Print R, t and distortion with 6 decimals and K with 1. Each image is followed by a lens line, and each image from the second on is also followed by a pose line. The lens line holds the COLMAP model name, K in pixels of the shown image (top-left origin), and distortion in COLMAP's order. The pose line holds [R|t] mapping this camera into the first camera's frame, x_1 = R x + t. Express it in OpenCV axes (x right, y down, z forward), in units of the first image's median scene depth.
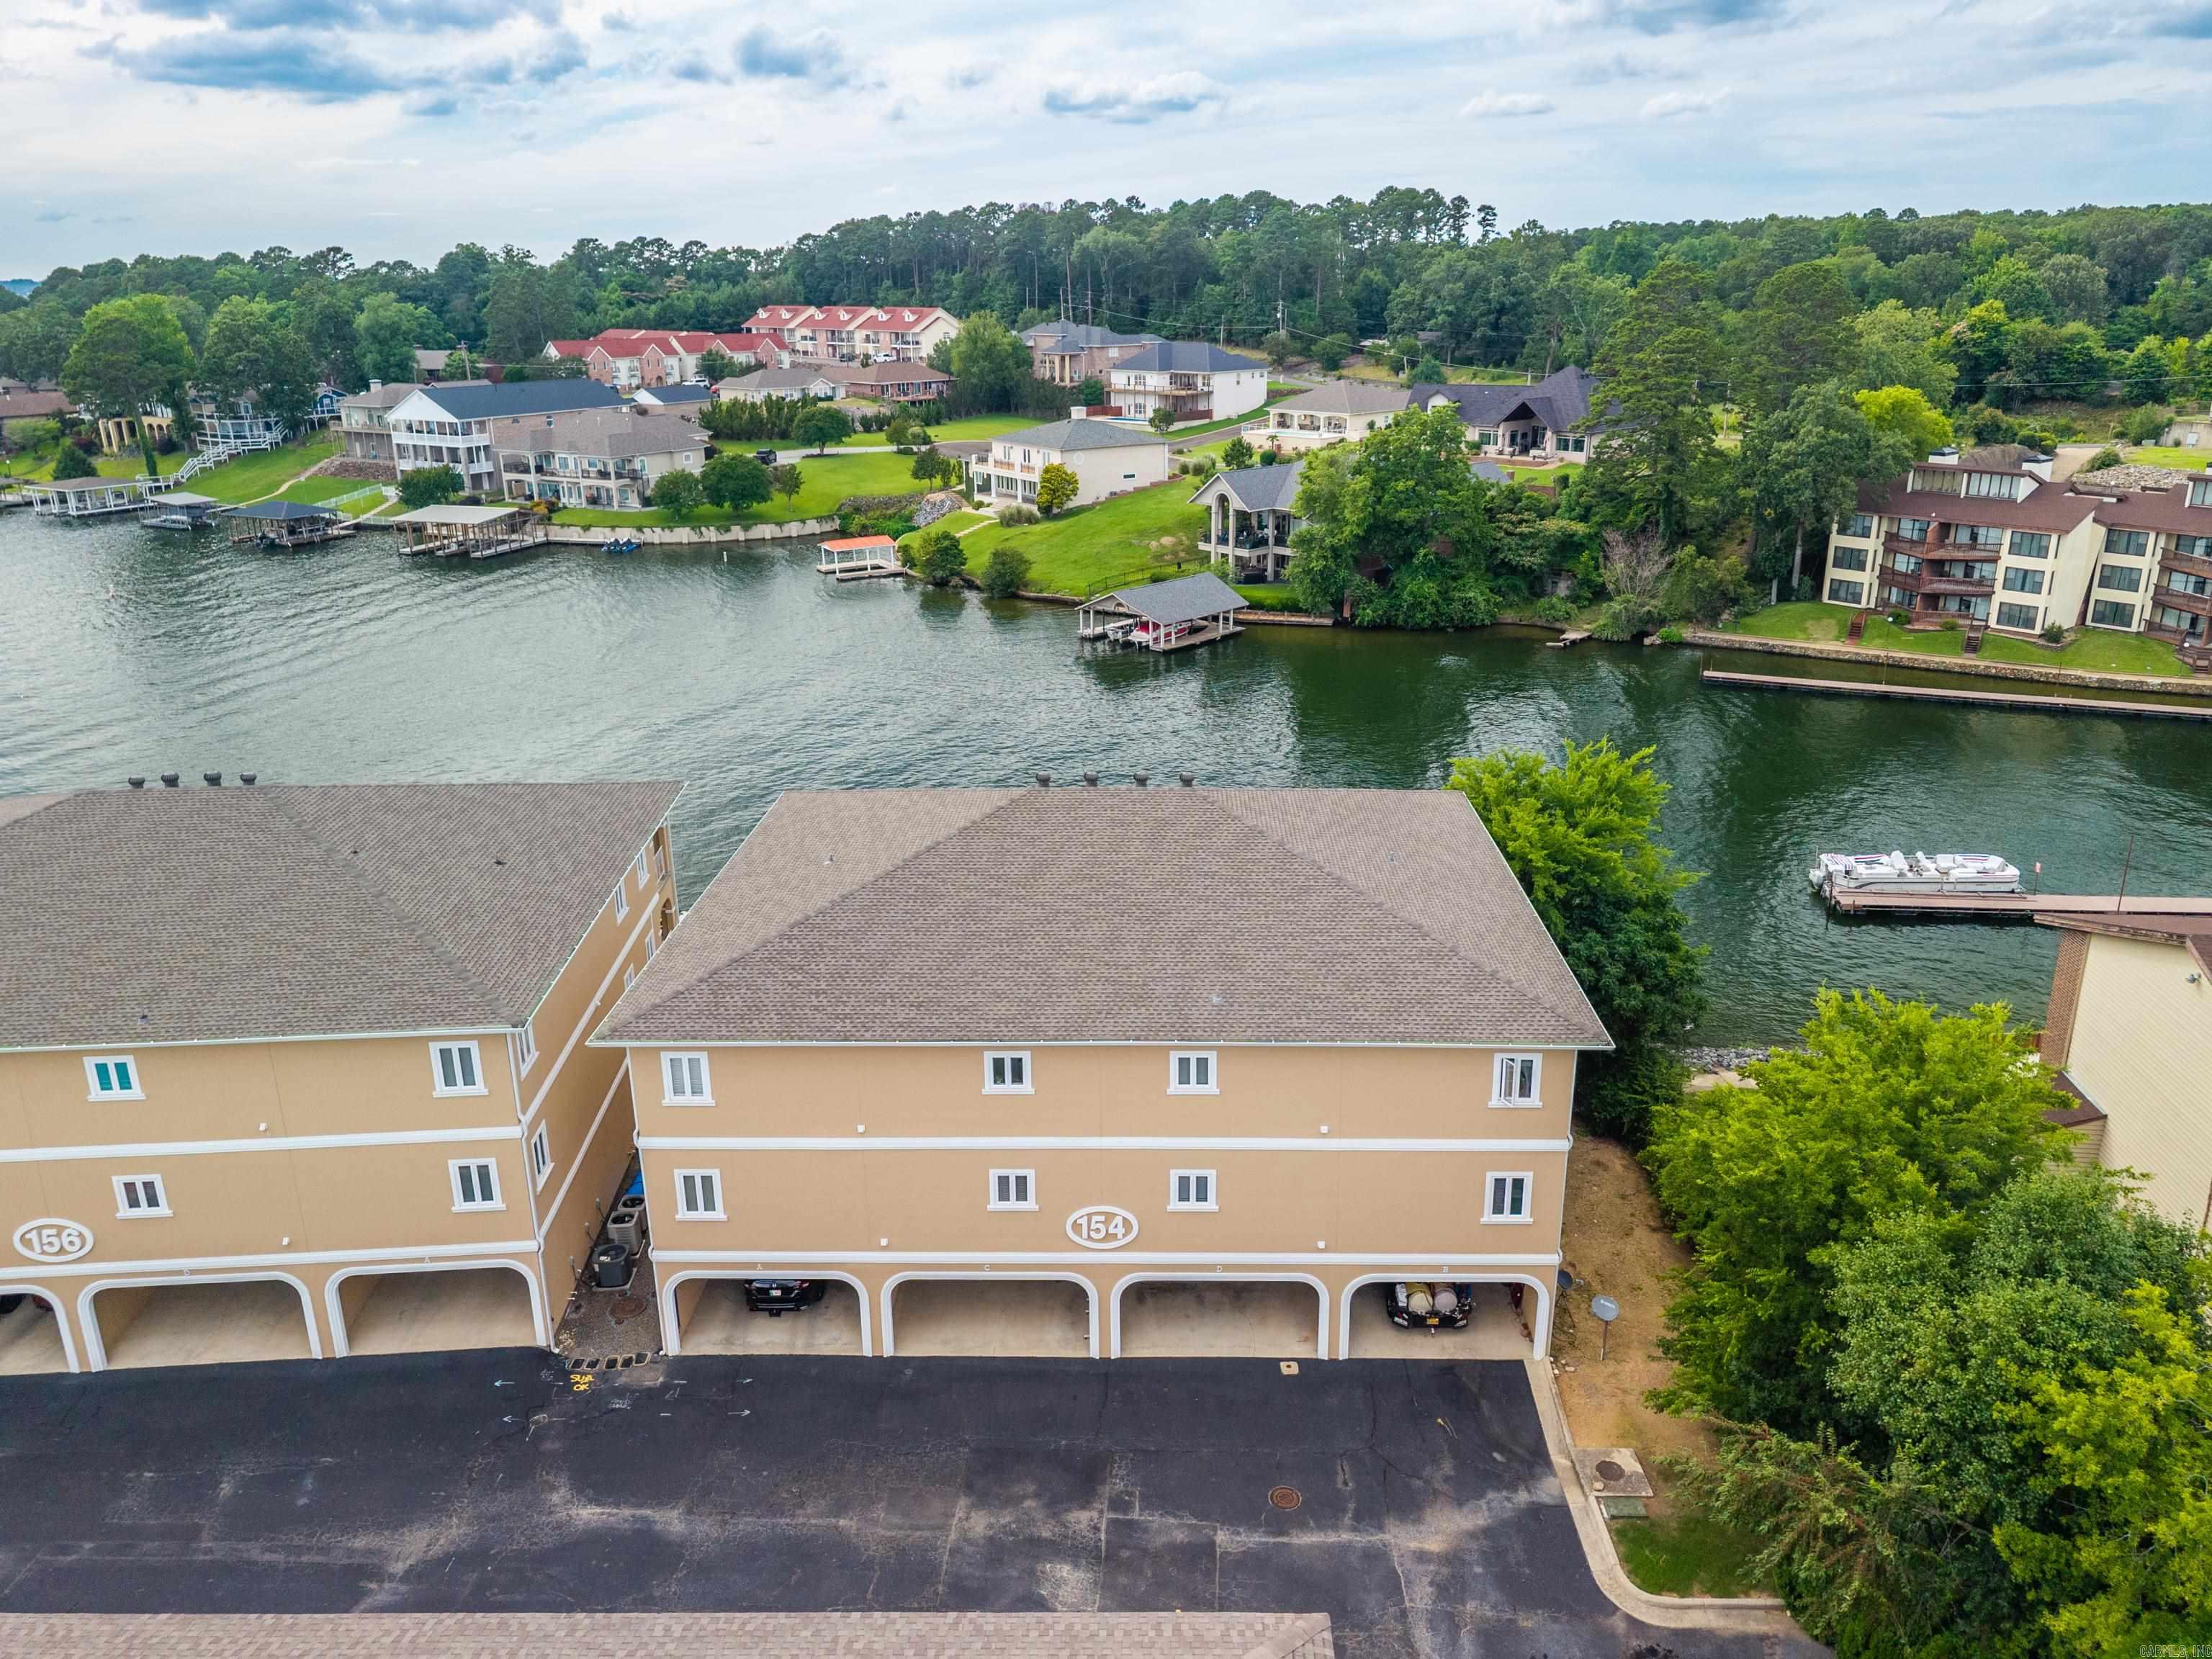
lens RADIAL K [[1572.6, 0, 1225.0], [0, 1572.6, 825.5], [0, 0, 1]] dist [0.045172, -0.081184]
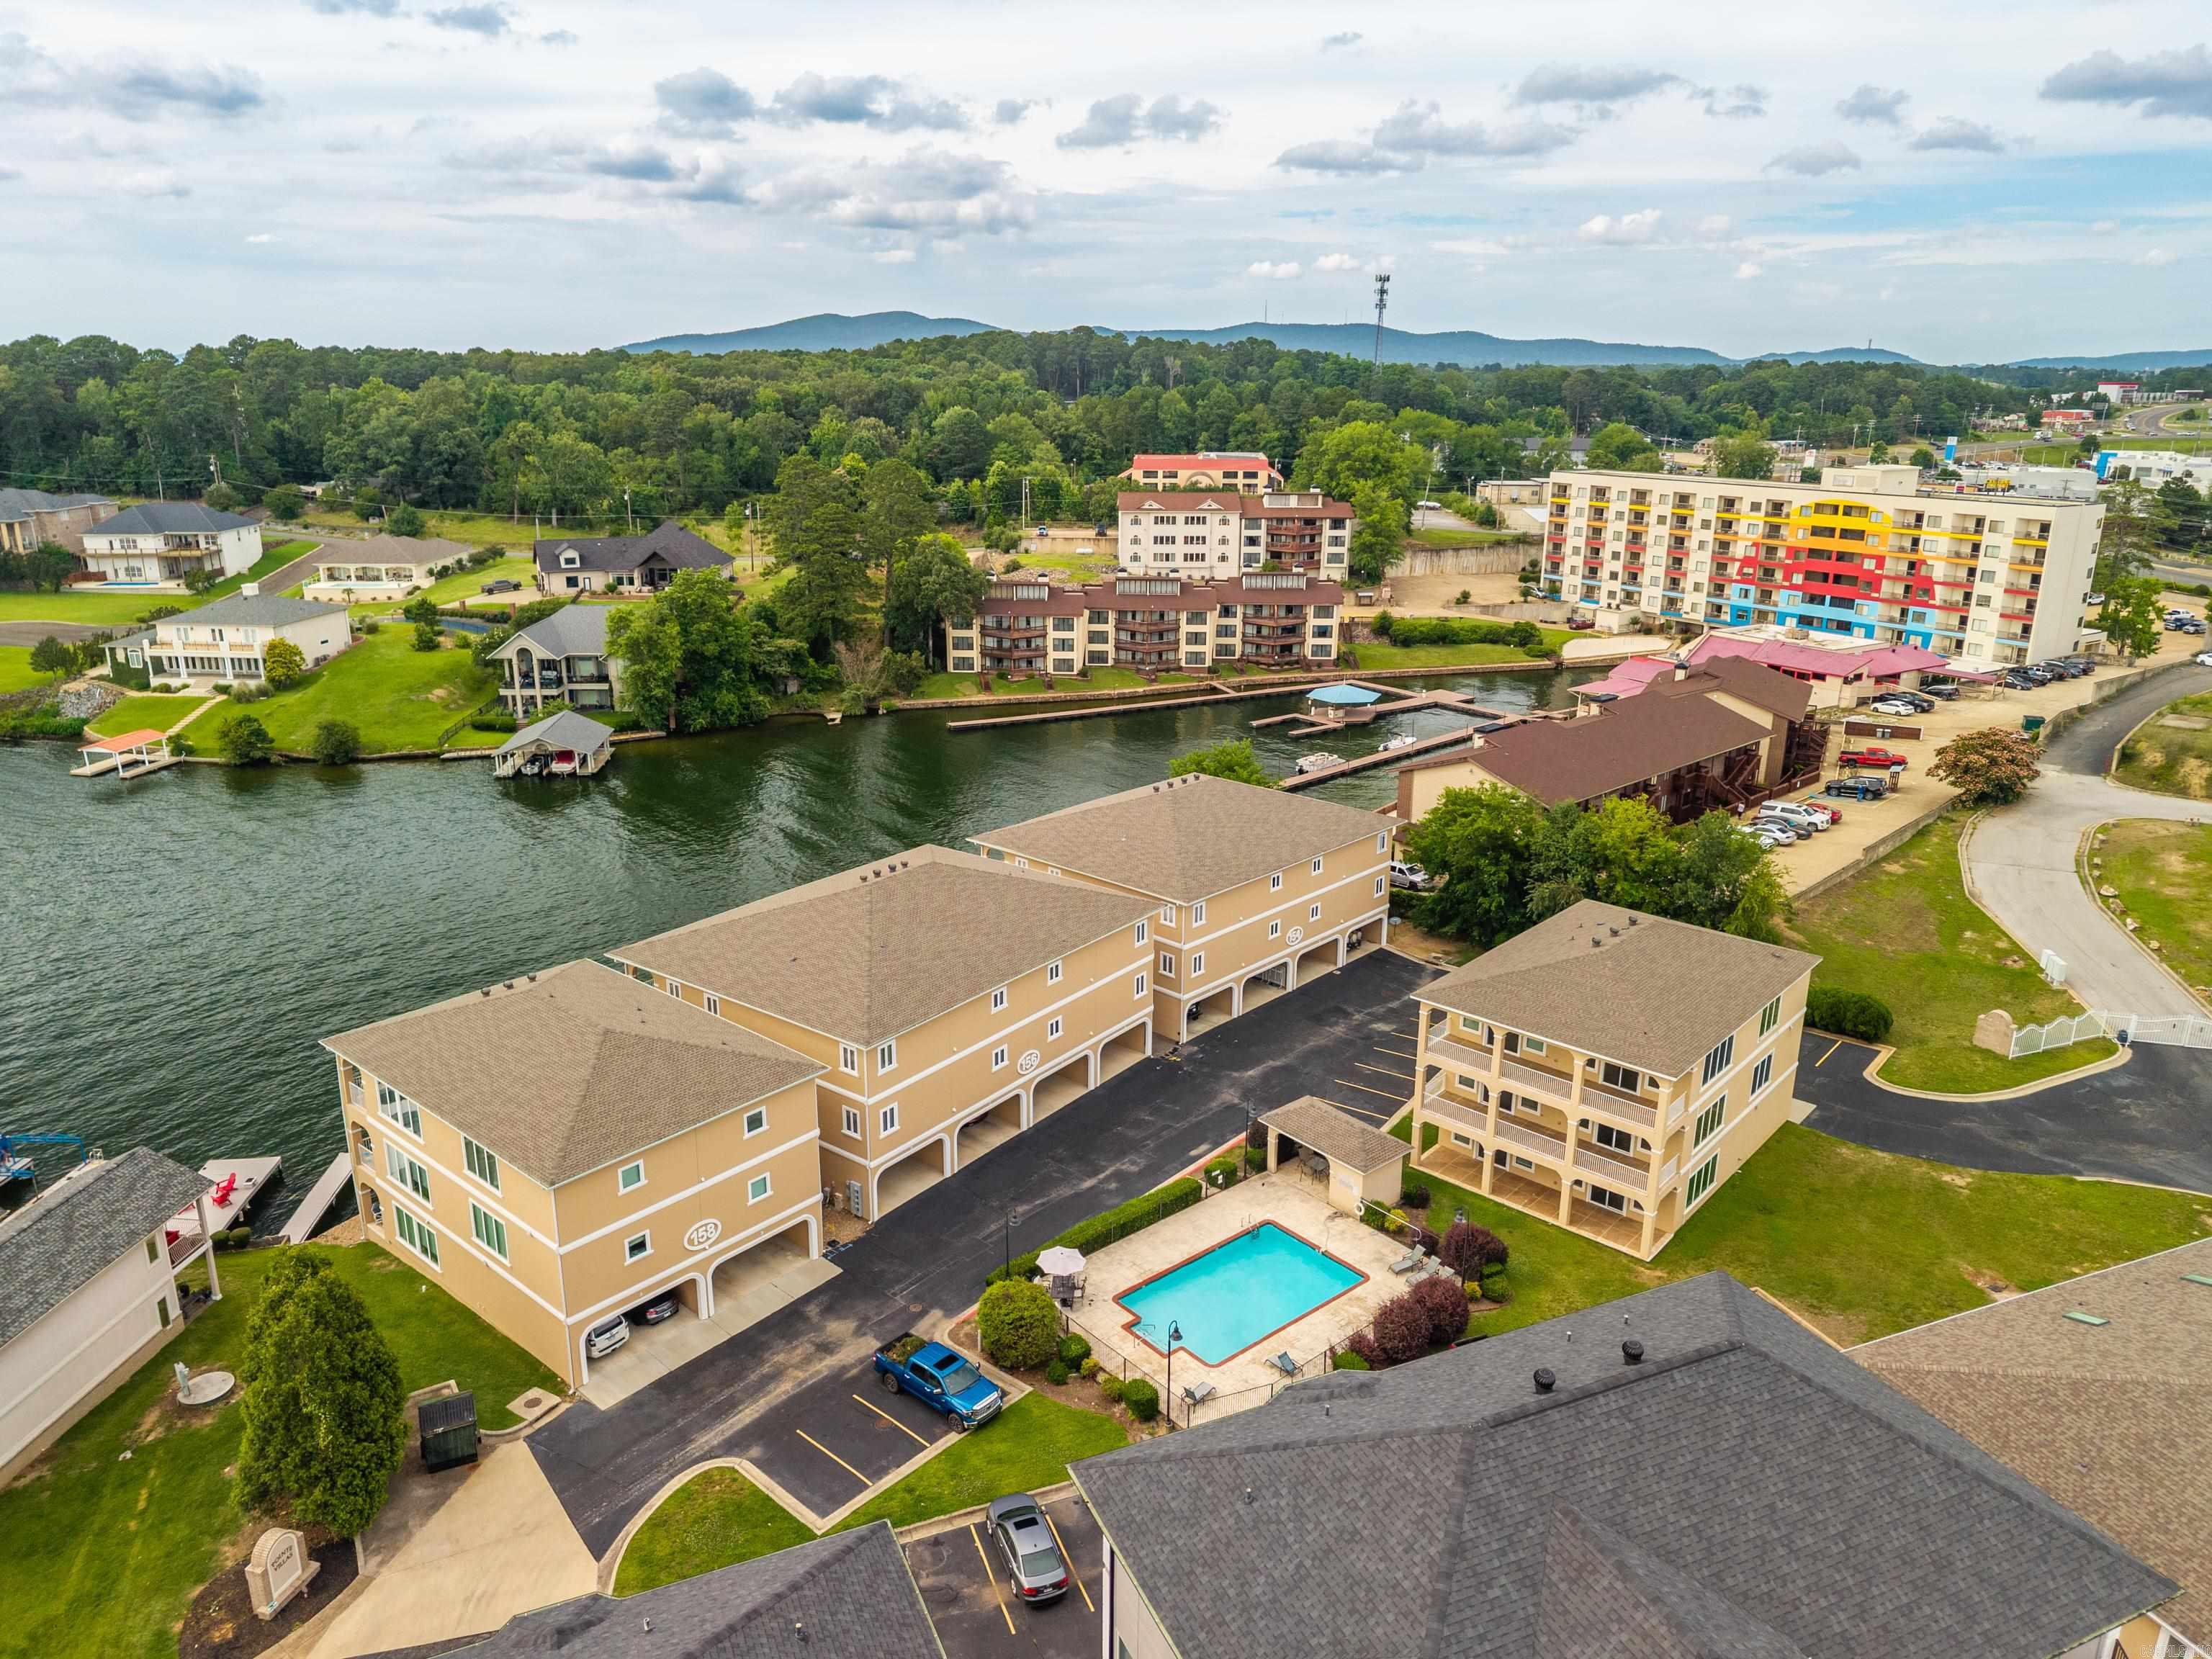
lens RADIAL K [[1572.6, 0, 1225.0], [0, 1572.6, 825.5], [0, 0, 1]] dist [0.045172, -0.081184]
pose [[0.606518, -0.204050, 0.768439, -0.691554], [0.229846, 0.970238, 0.076221, -0.048109], [-0.761122, 0.130394, 0.635367, -0.192490]]
